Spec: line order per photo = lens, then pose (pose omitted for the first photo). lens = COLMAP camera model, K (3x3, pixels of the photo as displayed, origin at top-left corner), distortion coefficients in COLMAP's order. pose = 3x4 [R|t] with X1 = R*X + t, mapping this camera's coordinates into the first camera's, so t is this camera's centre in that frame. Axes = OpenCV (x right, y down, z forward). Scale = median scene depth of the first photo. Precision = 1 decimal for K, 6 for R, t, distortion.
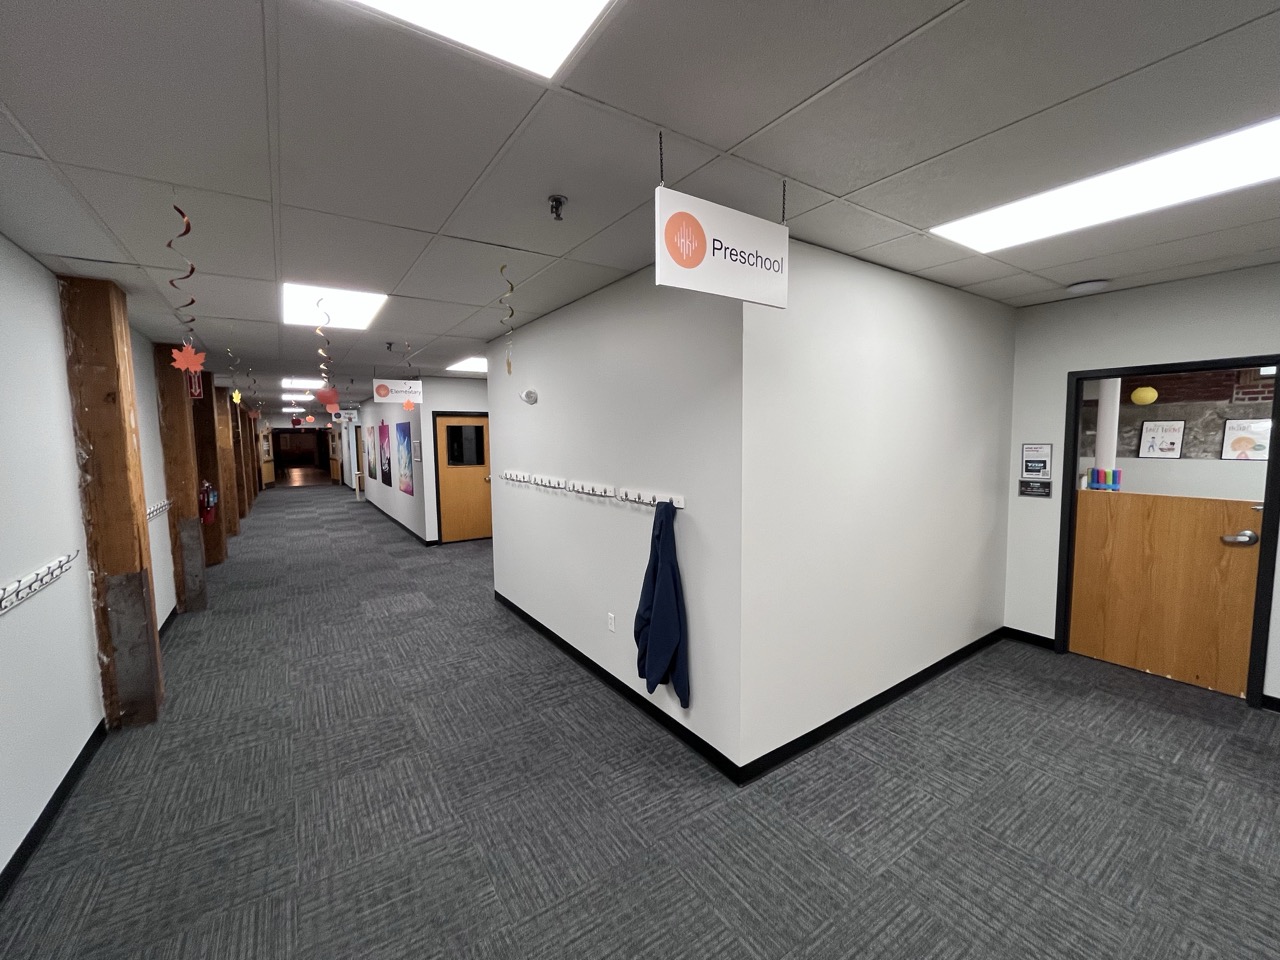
lens RADIAL K [[519.8, 0, 638.2], [0, 519.8, 478.8], [0, 0, 1]] dist [-0.007048, 0.000797]
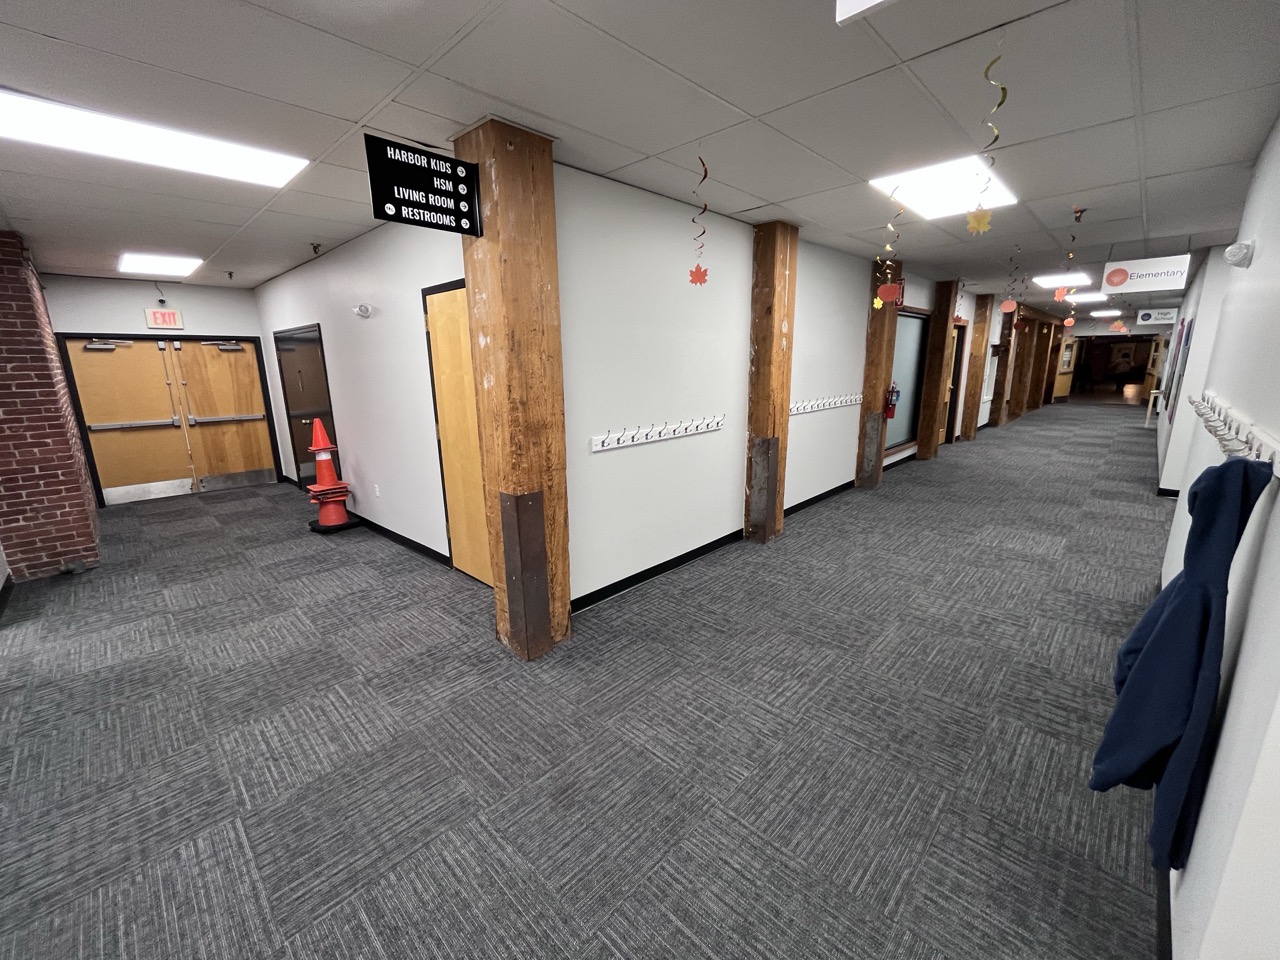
lens RADIAL K [[519.8, 0, 638.2], [0, 519.8, 478.8], [0, 0, 1]] dist [-0.007048, 0.000797]
pose [[0.204387, 0.230439, -0.951380, 0.339985], [-0.070839, 0.972830, 0.220416, 0.000536], [0.976324, 0.022345, 0.215158, 0.355835]]
